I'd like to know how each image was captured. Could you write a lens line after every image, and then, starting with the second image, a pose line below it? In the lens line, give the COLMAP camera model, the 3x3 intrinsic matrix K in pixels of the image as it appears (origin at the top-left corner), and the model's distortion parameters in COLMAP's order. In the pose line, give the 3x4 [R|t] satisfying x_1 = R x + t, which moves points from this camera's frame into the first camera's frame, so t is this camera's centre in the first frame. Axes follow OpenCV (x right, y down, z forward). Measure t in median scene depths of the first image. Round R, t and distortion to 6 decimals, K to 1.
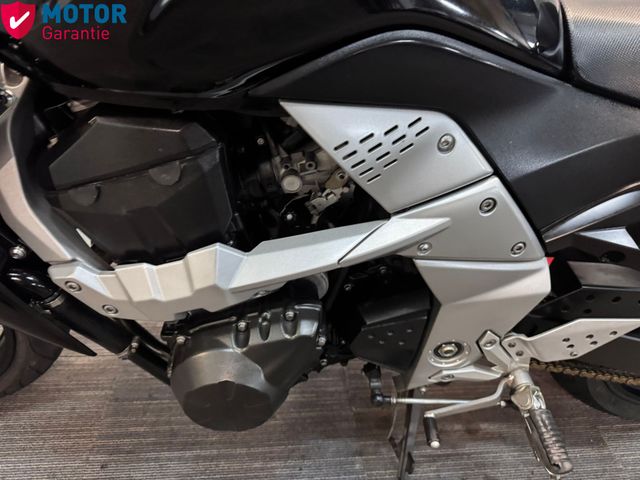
lens RADIAL K [[490.2, 0, 317.3], [0, 490.2, 231.5], [0, 0, 1]] dist [-0.001304, -0.004836]
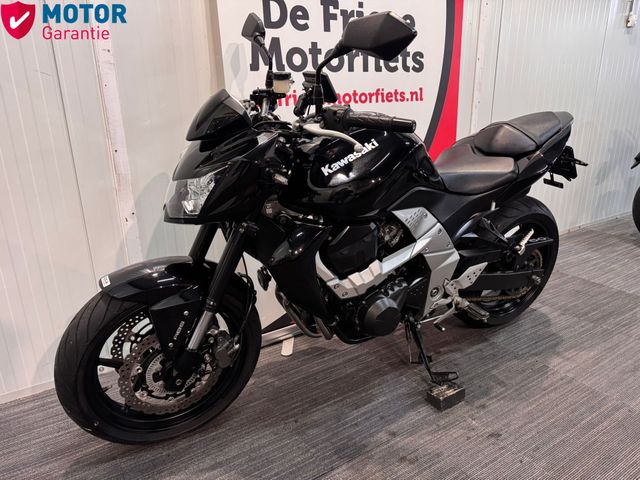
lens RADIAL K [[418.1, 0, 337.9], [0, 418.1, 239.0], [0, 0, 1]] dist [0.063163, -0.059016]
pose [[0.894850, -0.219459, 0.388692, -1.274743], [0.307081, 0.934649, -0.179253, 0.270377], [-0.323951, 0.279765, 0.903763, -1.213982]]
